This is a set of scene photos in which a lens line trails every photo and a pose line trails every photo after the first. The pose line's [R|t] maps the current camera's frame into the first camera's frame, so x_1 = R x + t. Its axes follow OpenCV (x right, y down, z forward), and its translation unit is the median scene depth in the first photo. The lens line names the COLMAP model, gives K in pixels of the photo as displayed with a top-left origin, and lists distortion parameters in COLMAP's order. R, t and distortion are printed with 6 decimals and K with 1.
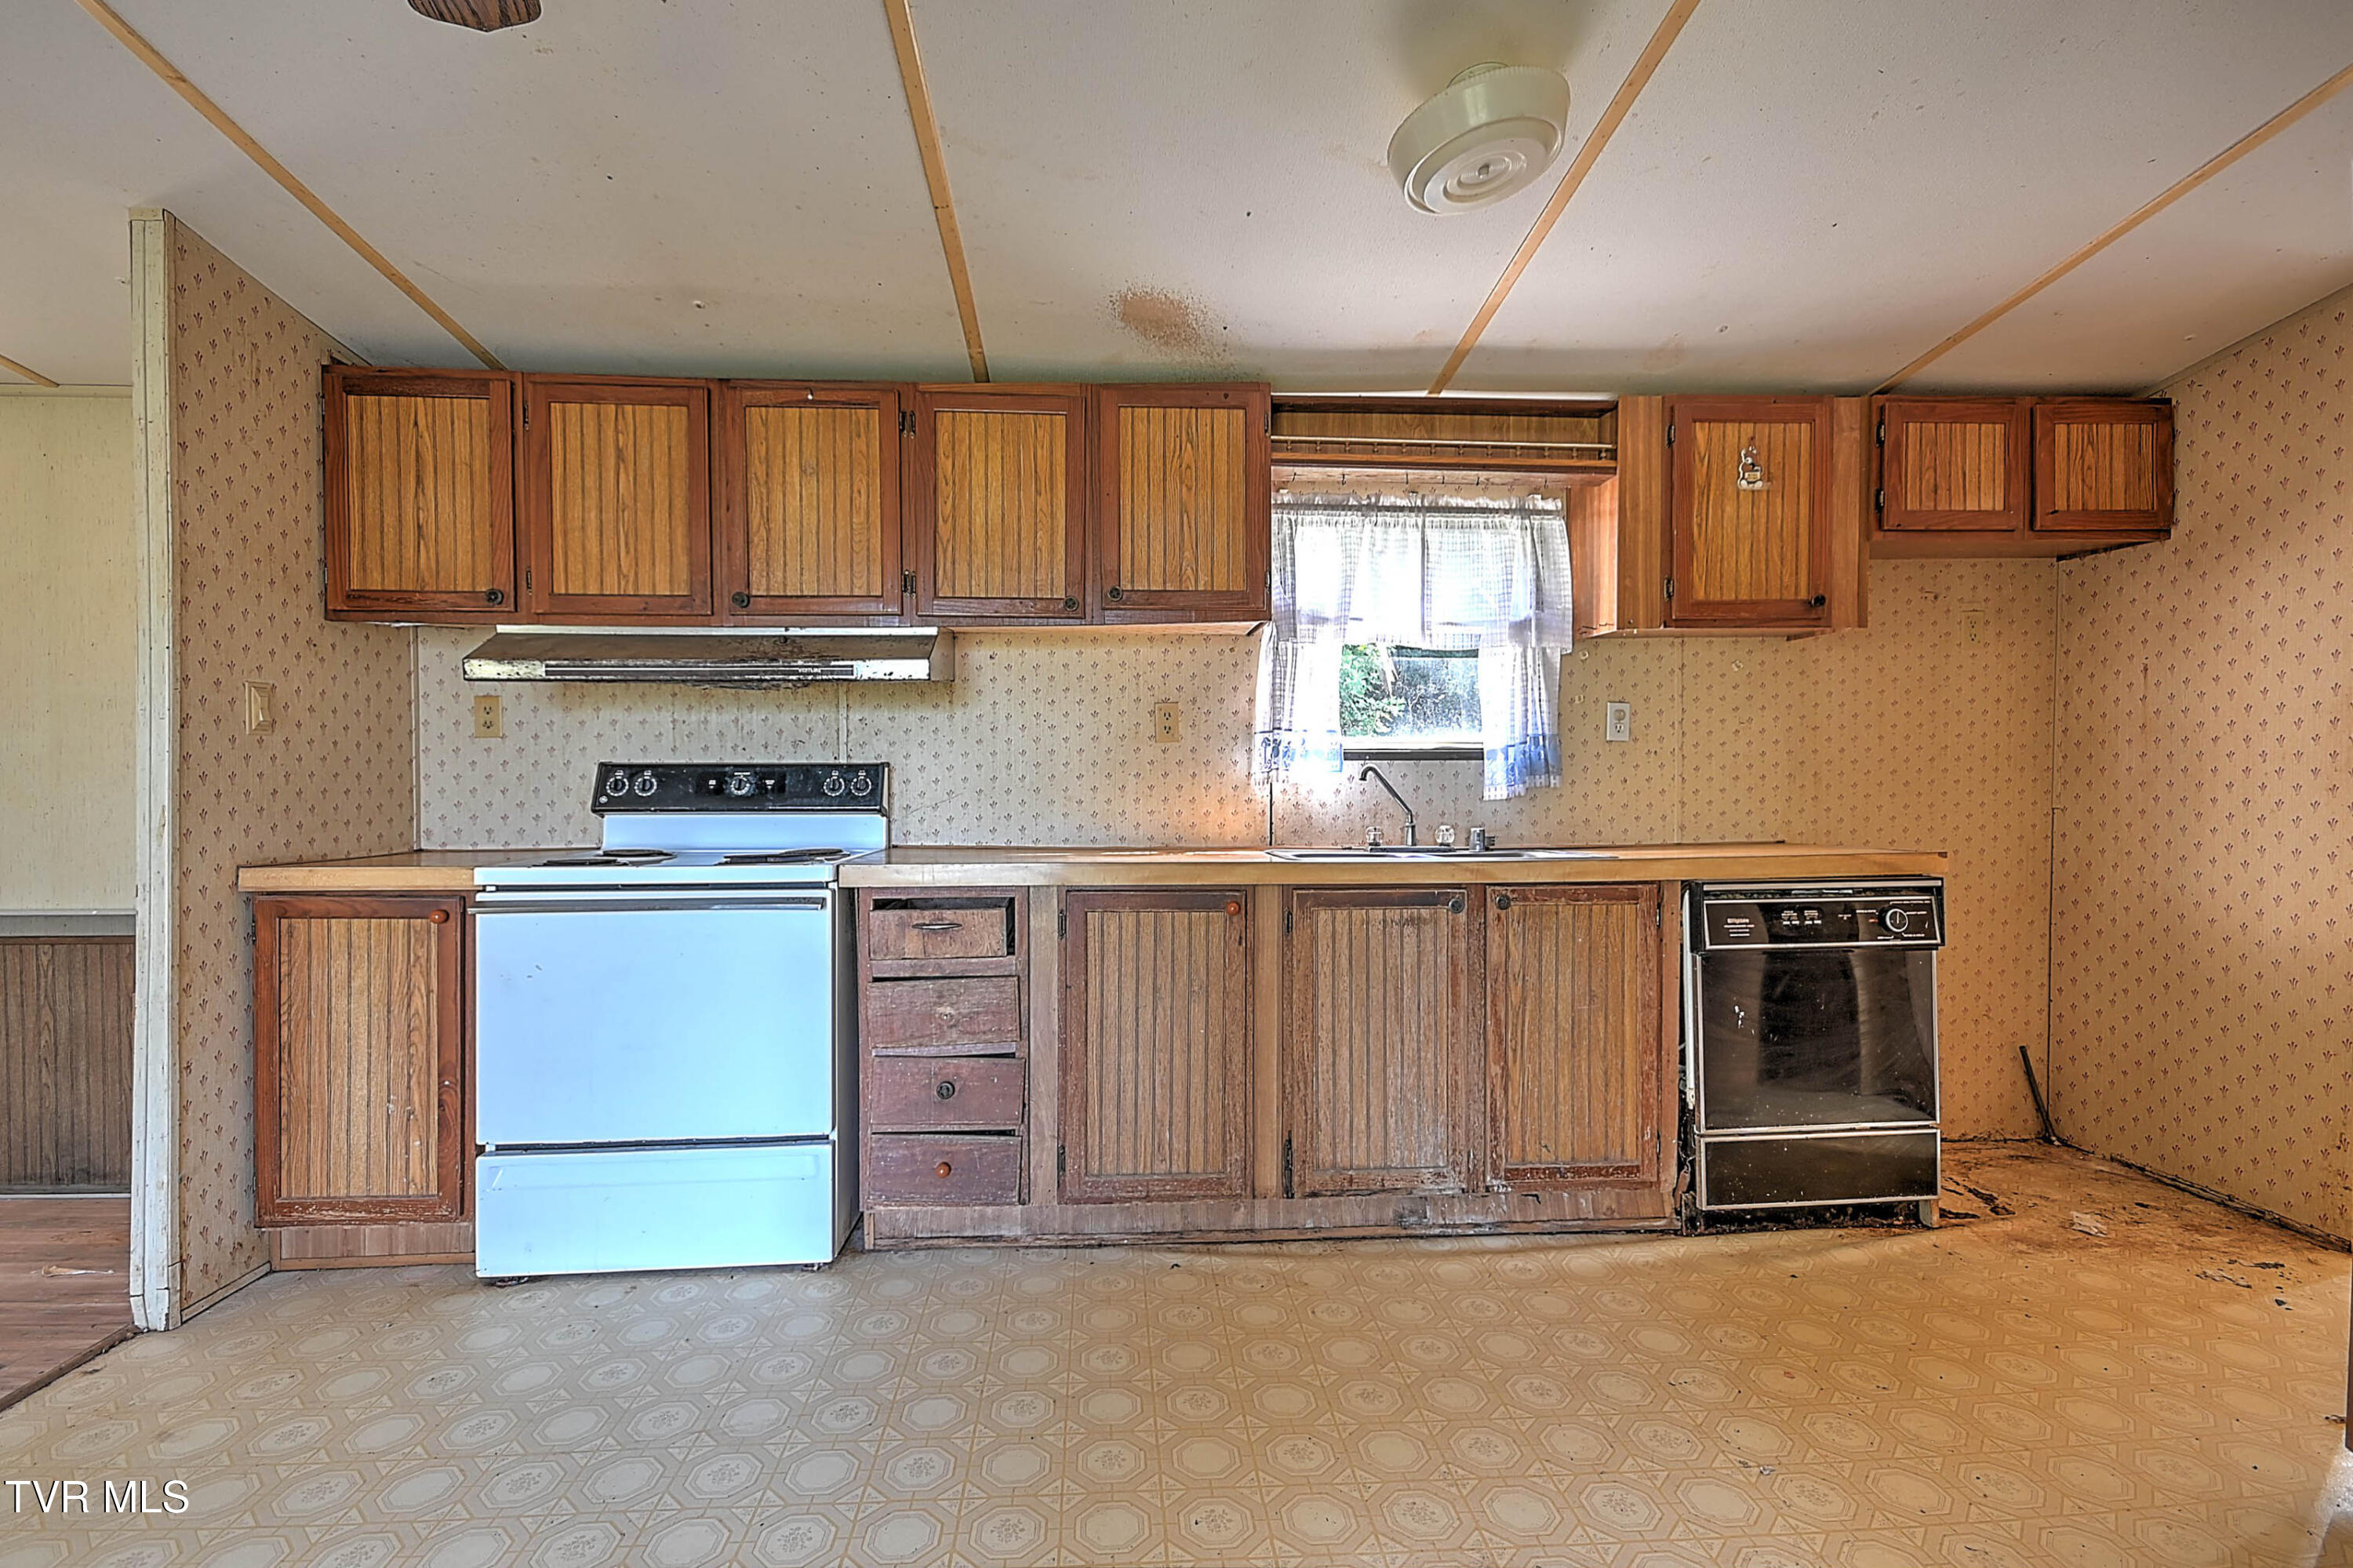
lens RADIAL K [[1039.8, 0, 1176.3], [0, 1039.8, 788.8], [0, 0, 1]] dist [0.013171, -0.000071]
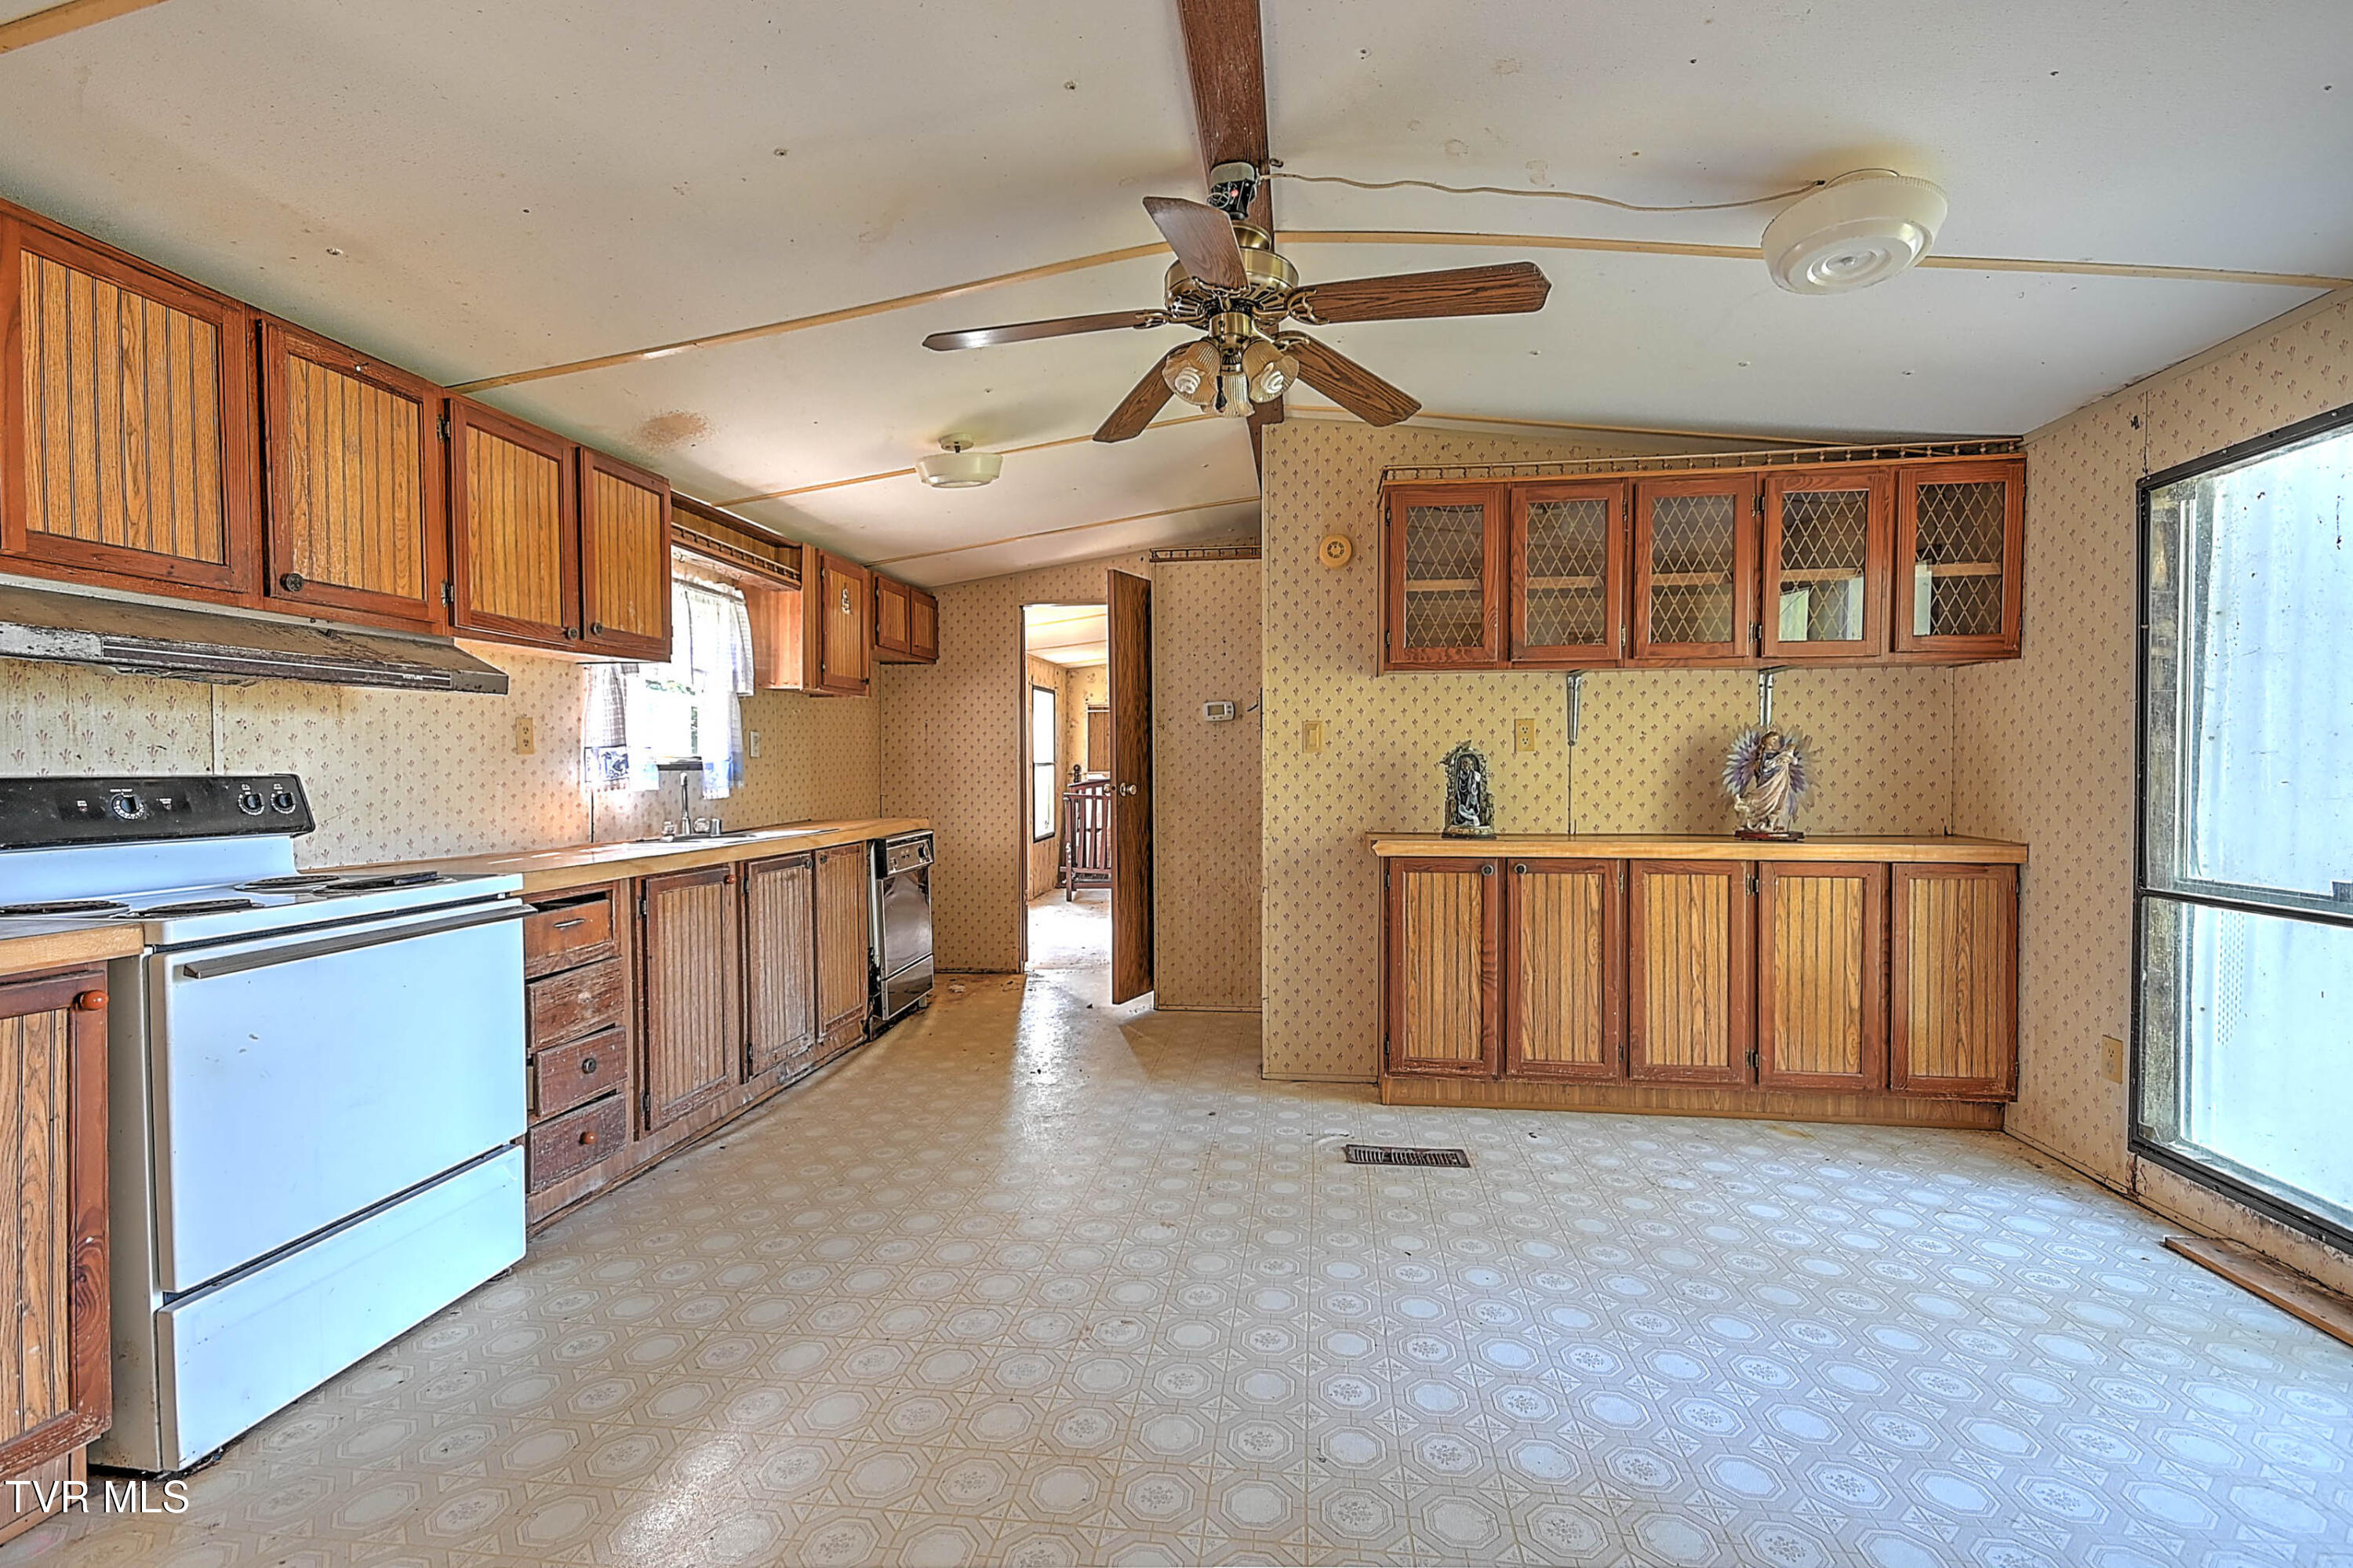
lens RADIAL K [[1034.6, 0, 1181.4], [0, 1034.6, 787.0], [0, 0, 1]] dist [0.005472, 0.000323]
pose [[0.199760, -0.017062, 0.979696, -1.084906], [0.022193, 0.999671, 0.012885, -0.010770], [-0.979593, 0.019168, 0.200073, 0.130804]]
